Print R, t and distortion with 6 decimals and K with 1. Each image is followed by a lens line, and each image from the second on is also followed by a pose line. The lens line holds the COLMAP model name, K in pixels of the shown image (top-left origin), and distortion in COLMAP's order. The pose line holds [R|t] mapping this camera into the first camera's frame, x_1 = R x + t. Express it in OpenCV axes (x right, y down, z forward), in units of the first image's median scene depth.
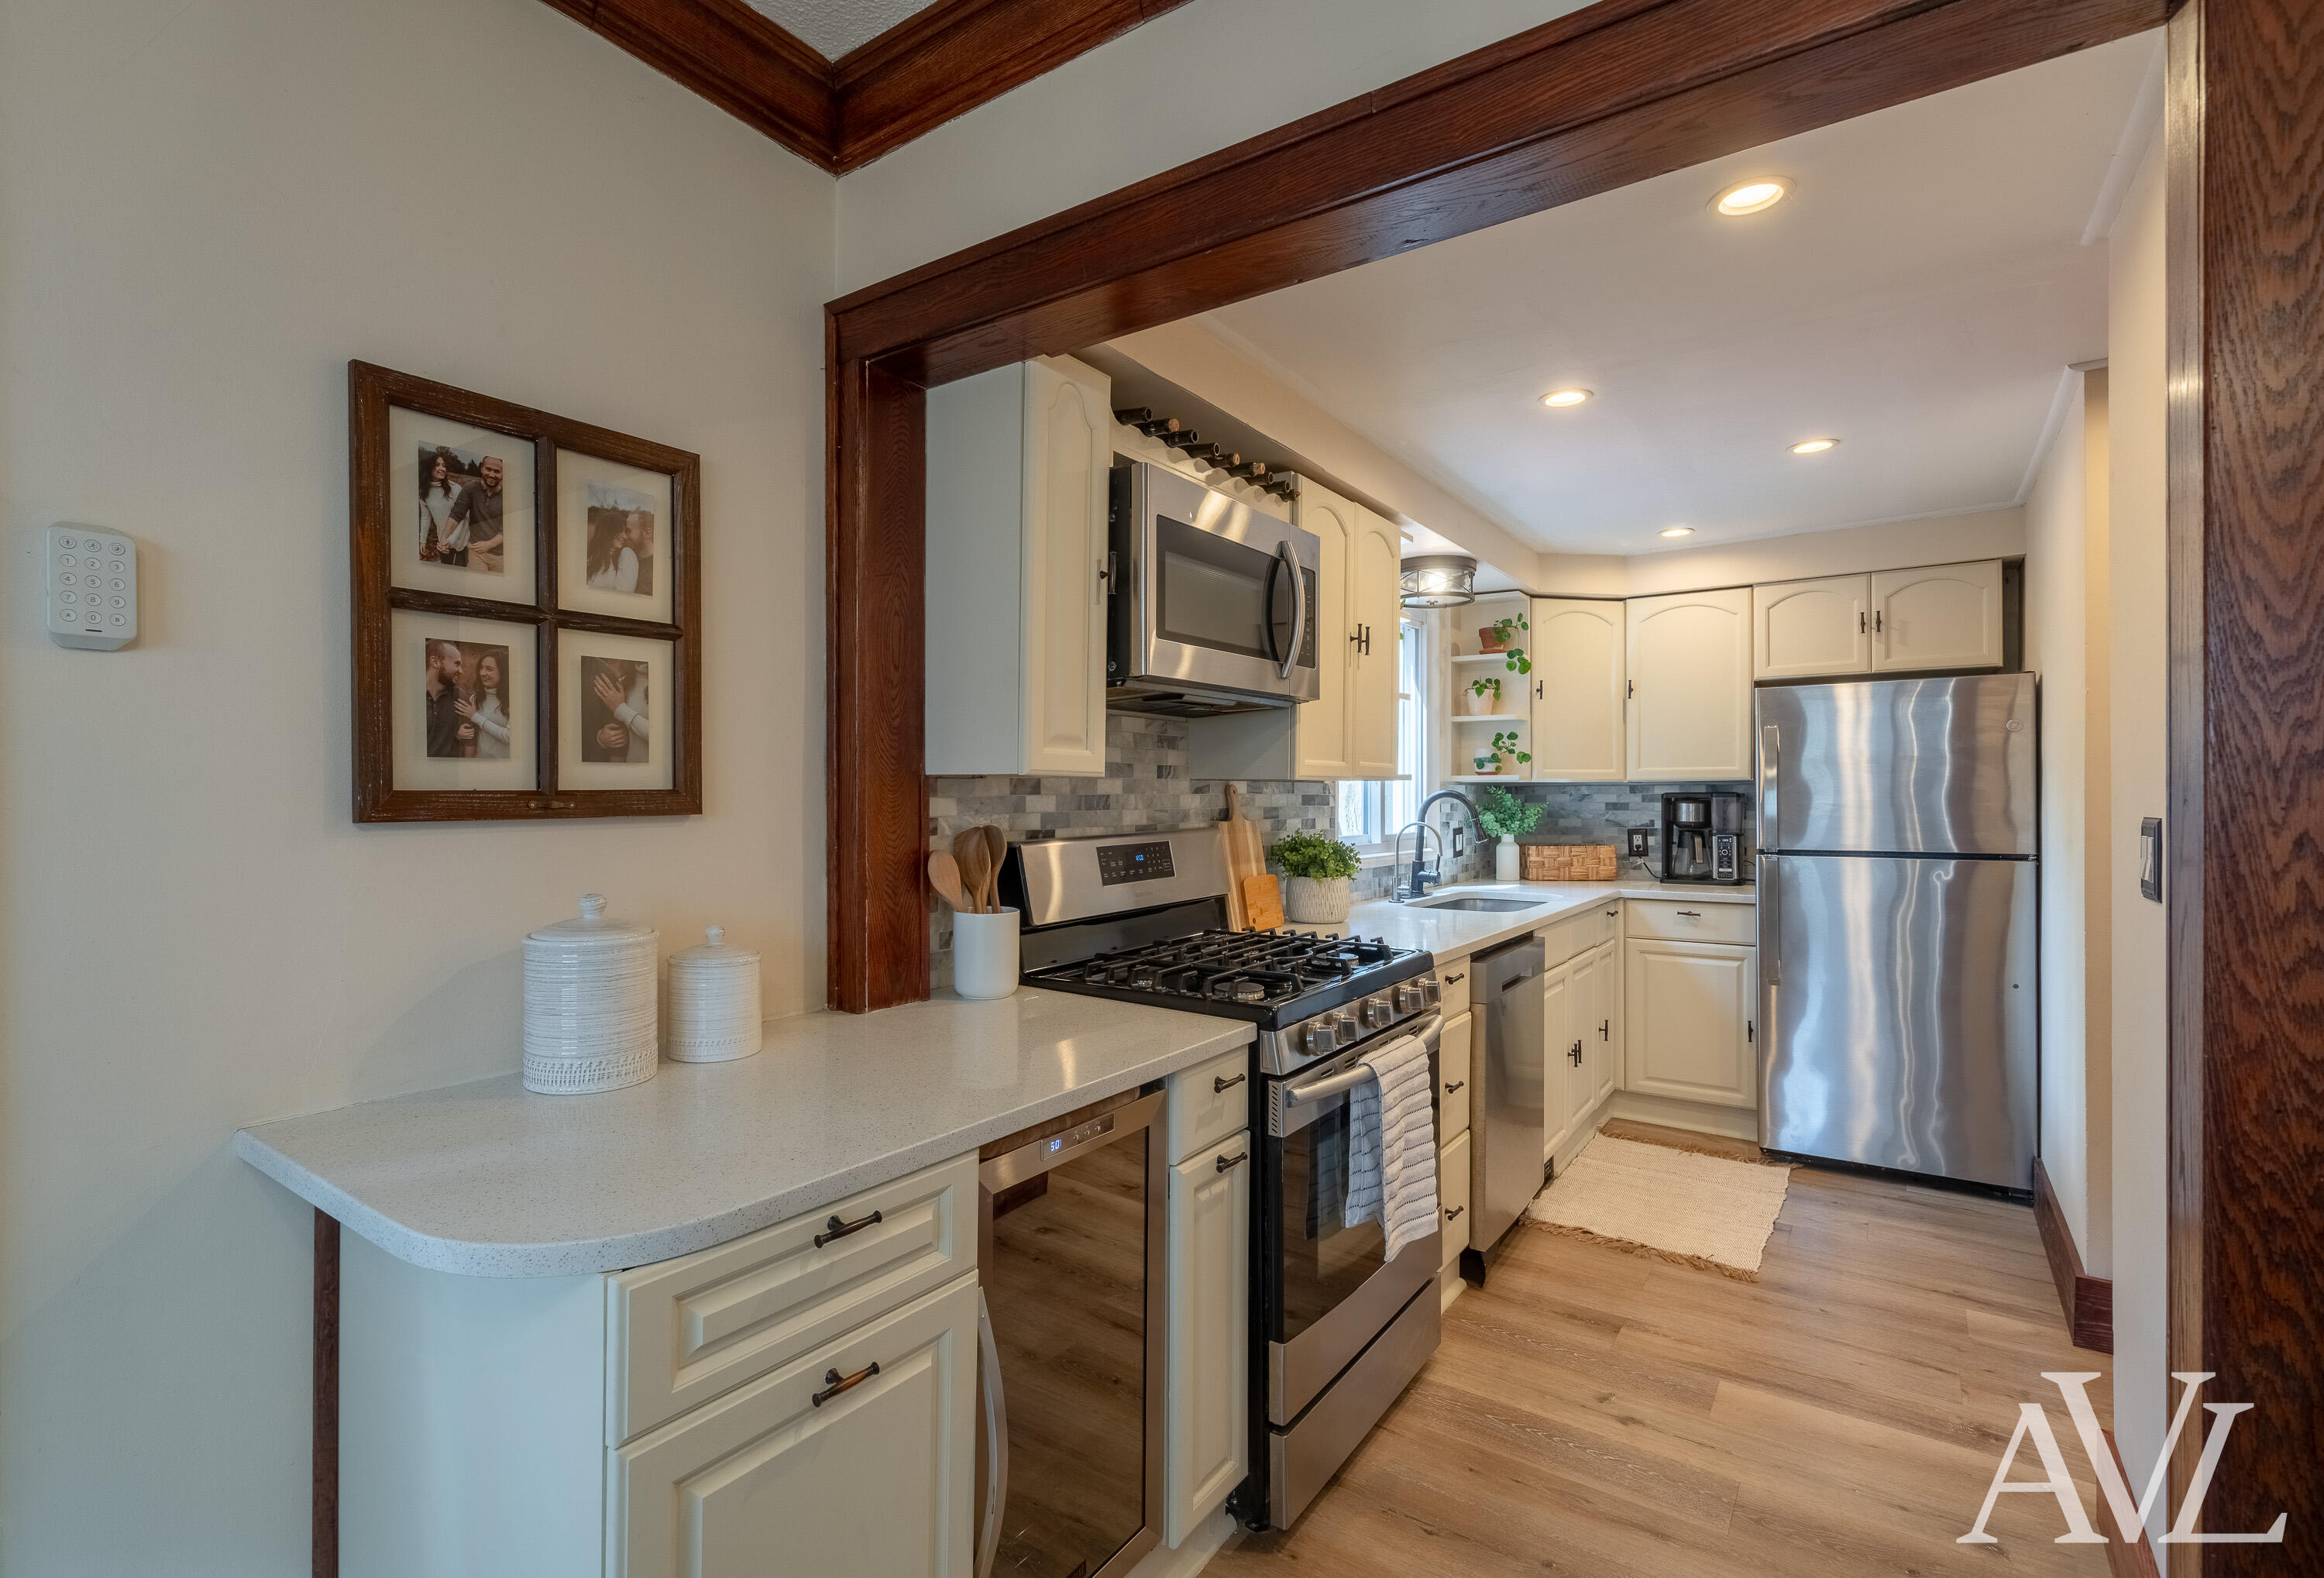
lens RADIAL K [[1075.3, 0, 1114.5], [0, 1075.3, 796.1], [0, 0, 1]] dist [0.000445, 0.000516]
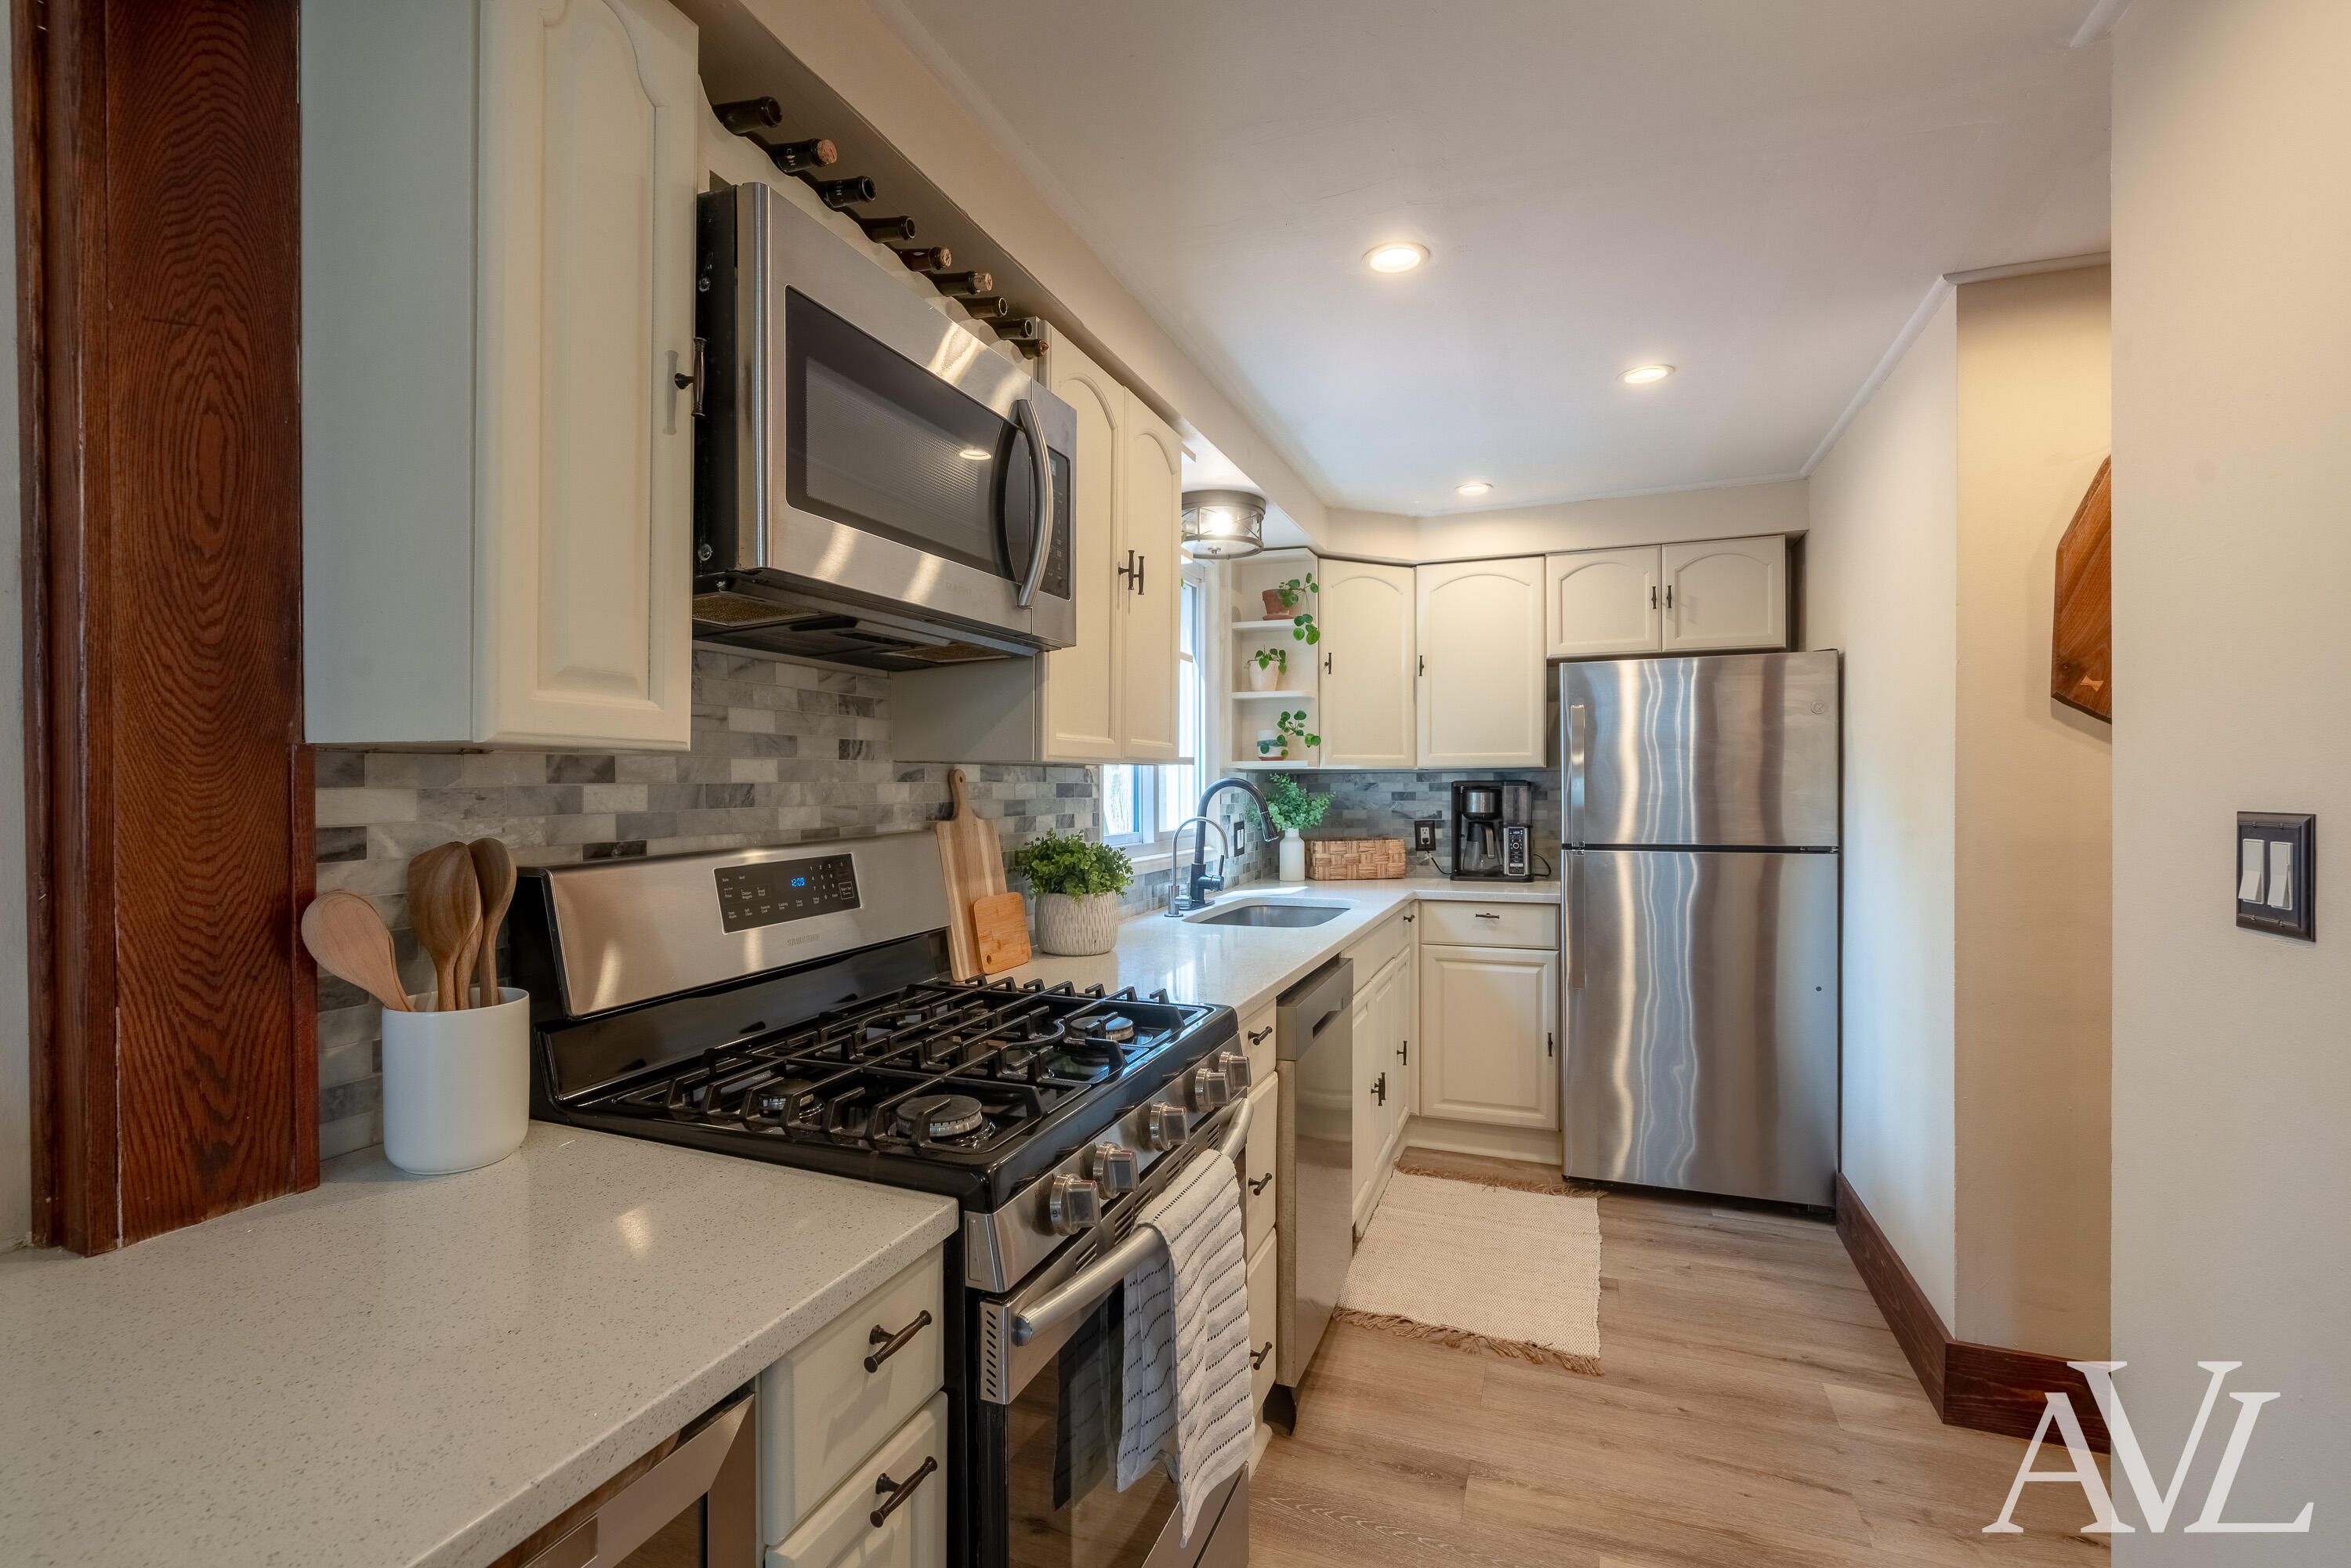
lens RADIAL K [[1068.4, 0, 1121.2], [0, 1068.4, 788.4], [0, 0, 1]] dist [0.000000, 0.000198]
pose [[0.975494, -0.003026, 0.220005, 0.076684], [0.002594, 0.999994, 0.002251, 0.001051], [-0.220011, -0.001625, 0.975496, 0.368180]]
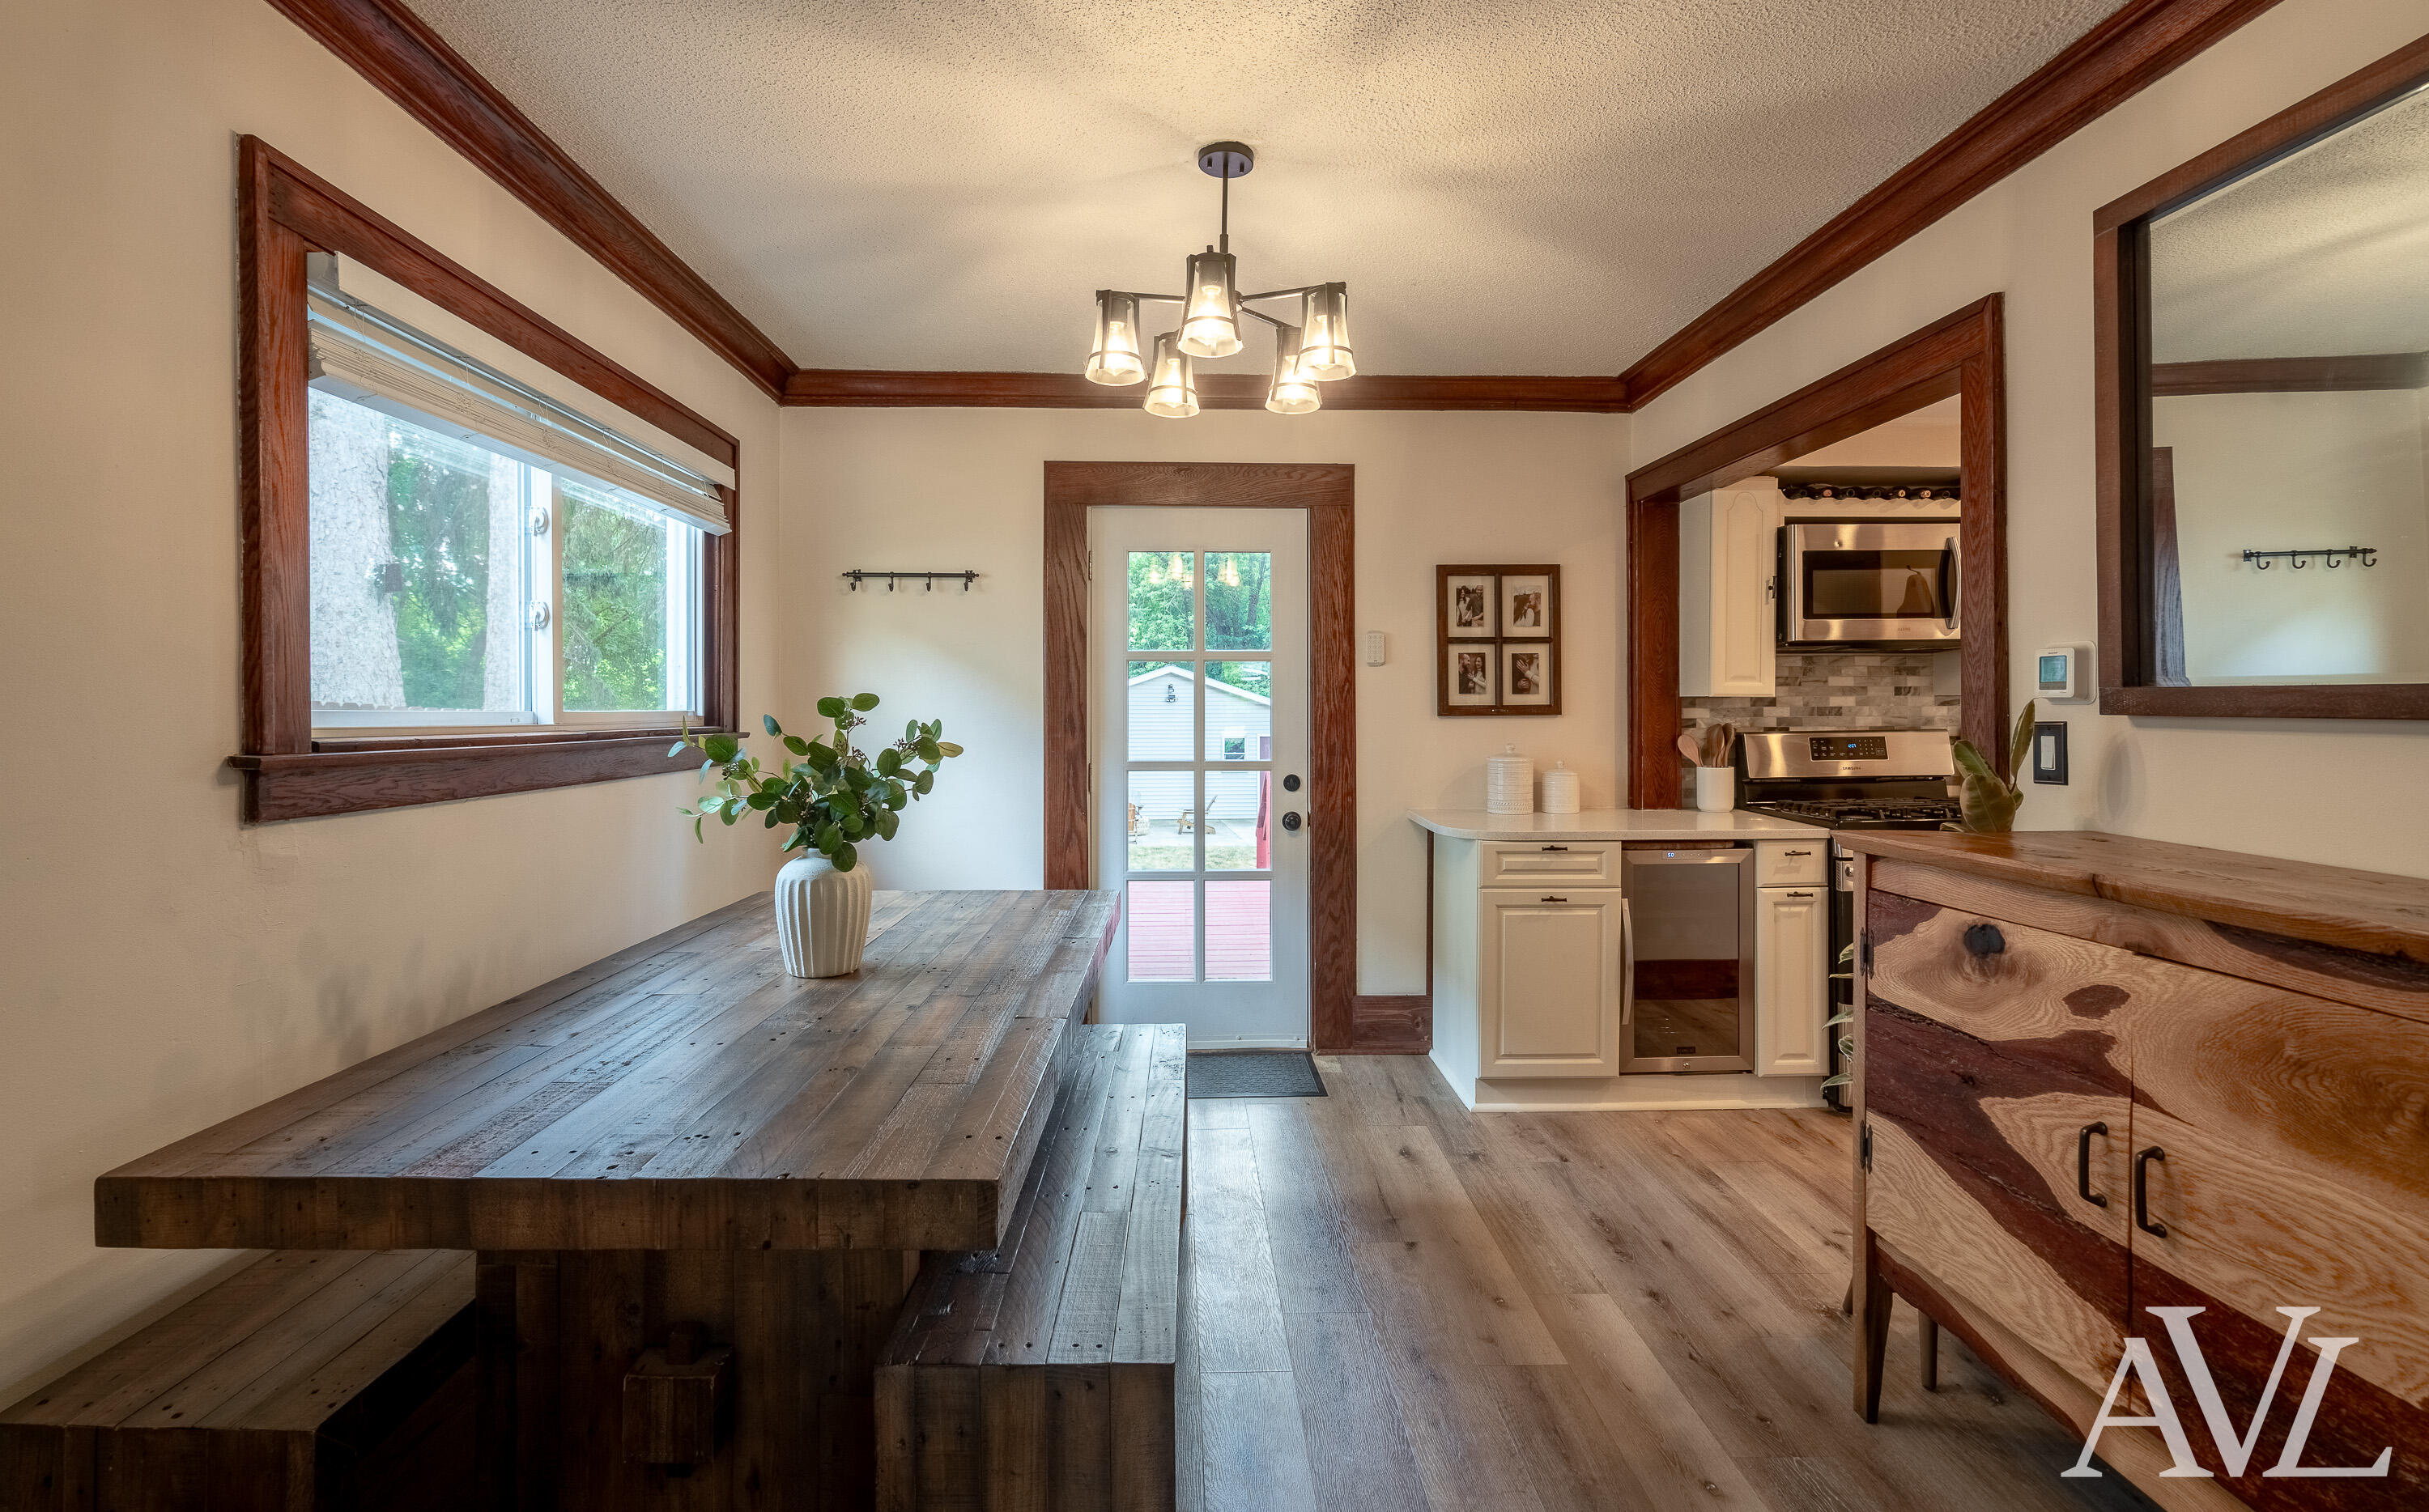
lens RADIAL K [[1135.9, 0, 1225.1], [0, 1135.9, 706.5], [0, 0, 1]] dist [-0.001317, -0.000051]
pose [[0.621763, -0.003134, -0.783199, 0.829668], [0.000172, 0.999993, -0.003866, 0.005786], [0.783205, 0.002269, 0.621759, -0.848222]]
